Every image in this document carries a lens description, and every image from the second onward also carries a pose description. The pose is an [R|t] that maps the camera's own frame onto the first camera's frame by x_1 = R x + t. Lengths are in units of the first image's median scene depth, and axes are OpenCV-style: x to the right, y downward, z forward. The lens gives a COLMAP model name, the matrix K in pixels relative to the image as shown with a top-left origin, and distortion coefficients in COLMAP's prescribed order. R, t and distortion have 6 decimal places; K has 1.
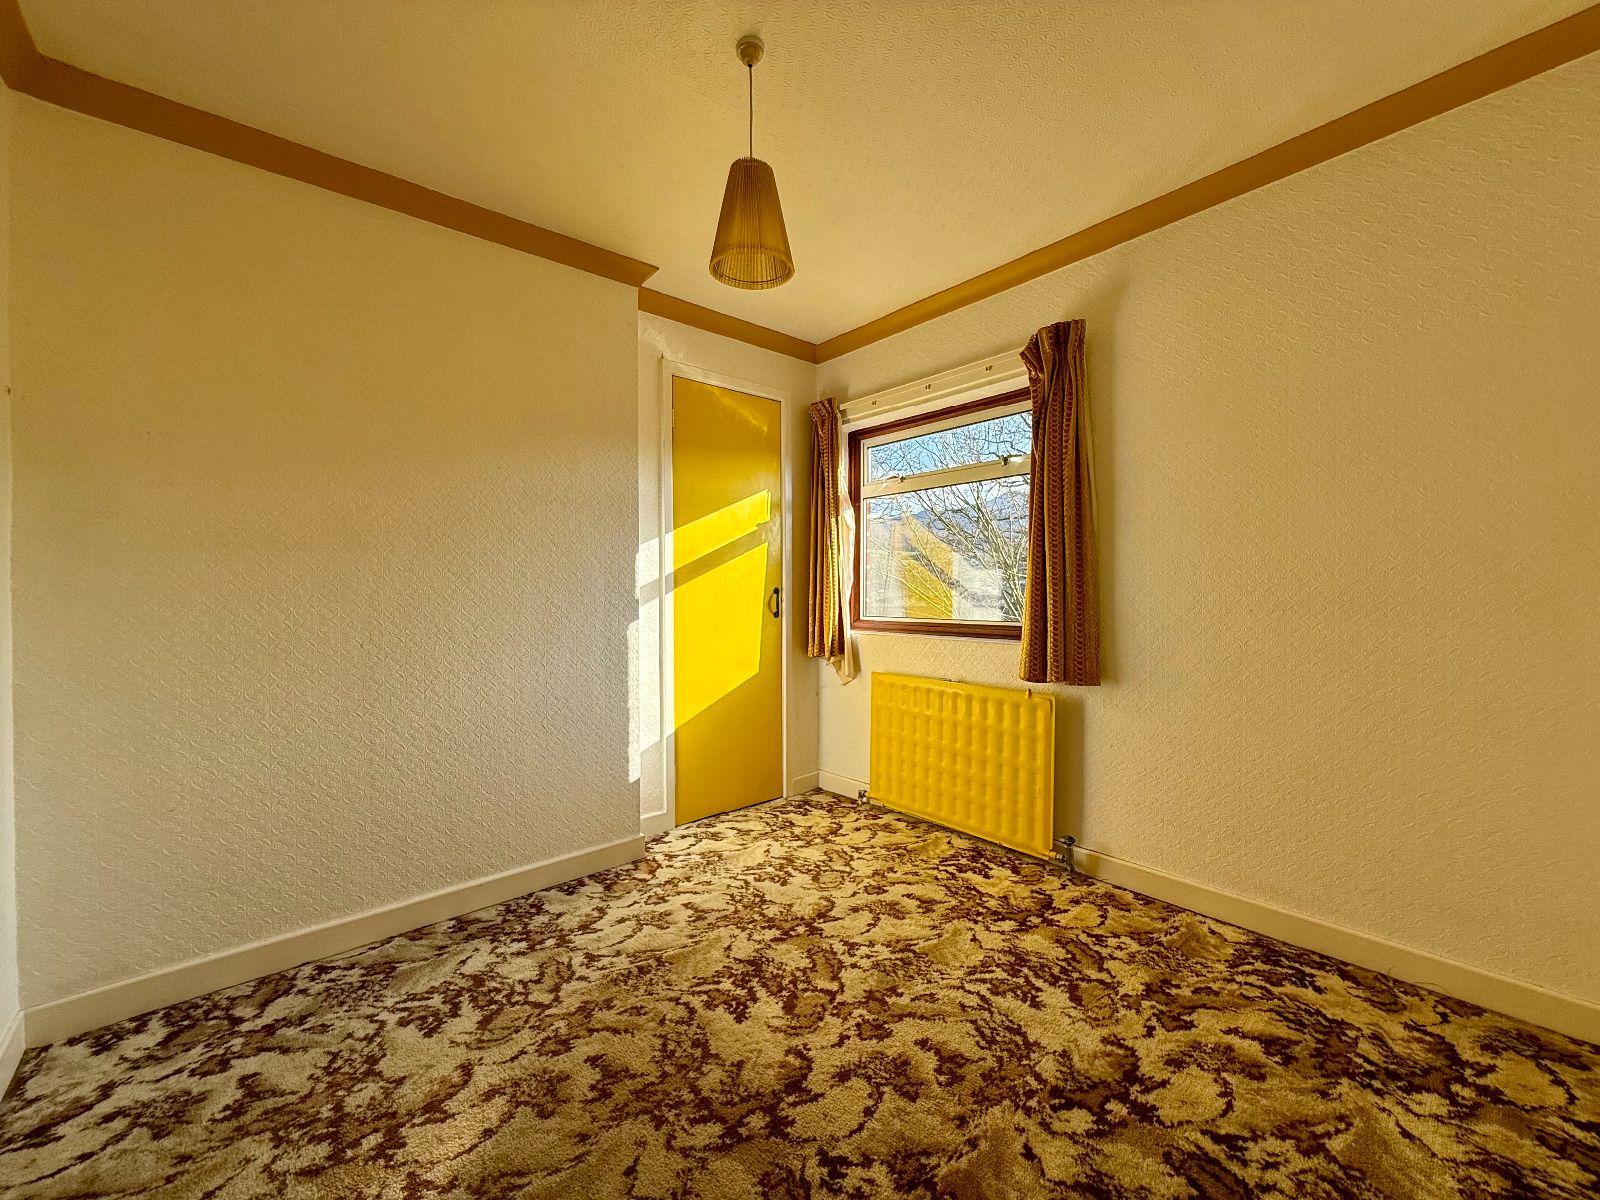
lens RADIAL K [[636.6, 0, 801.7], [0, 636.6, 594.0], [0, 0, 1]] dist [-0.003377, 0.000187]
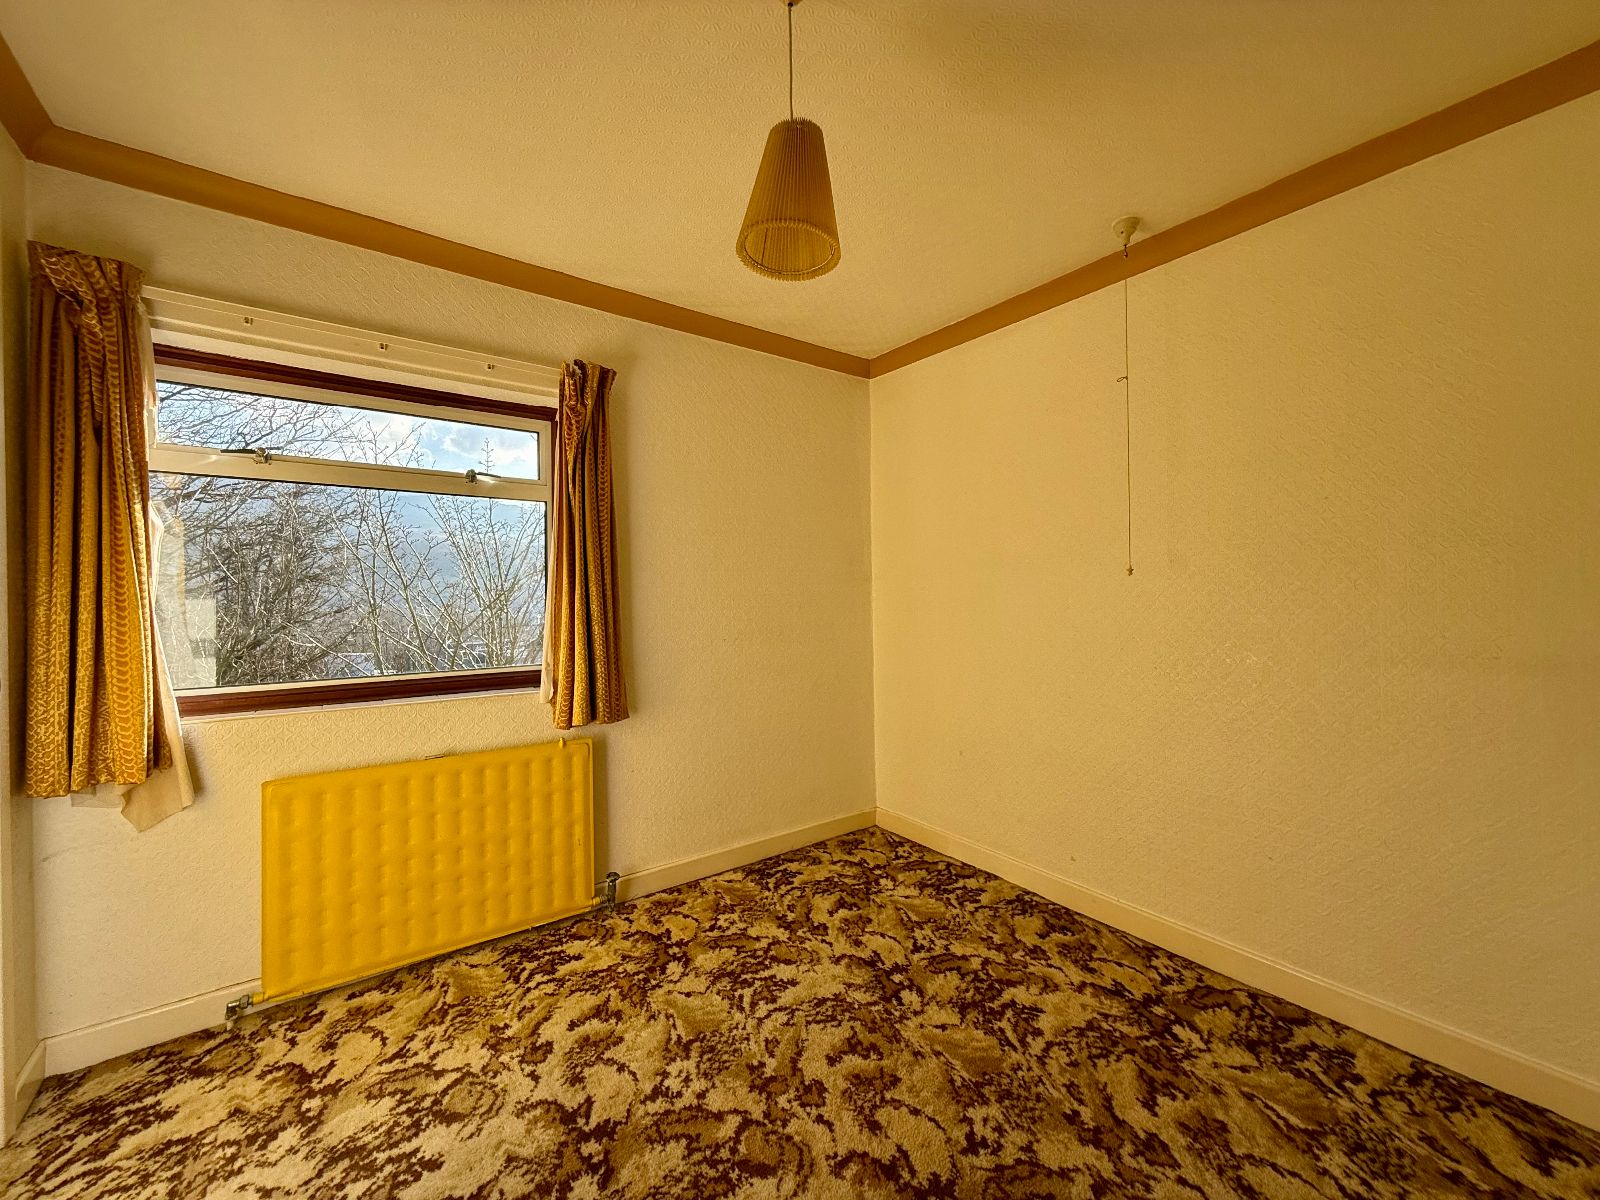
lens RADIAL K [[636.6, 0, 802.9], [0, 636.6, 599.7], [0, 0, 1]] dist [-0.003377, 0.000187]
pose [[0.070931, 0.006000, 0.997463, -0.645696], [0.016191, 0.999843, -0.007165, -0.046866], [-0.997350, 0.016658, 0.070823, 0.698006]]
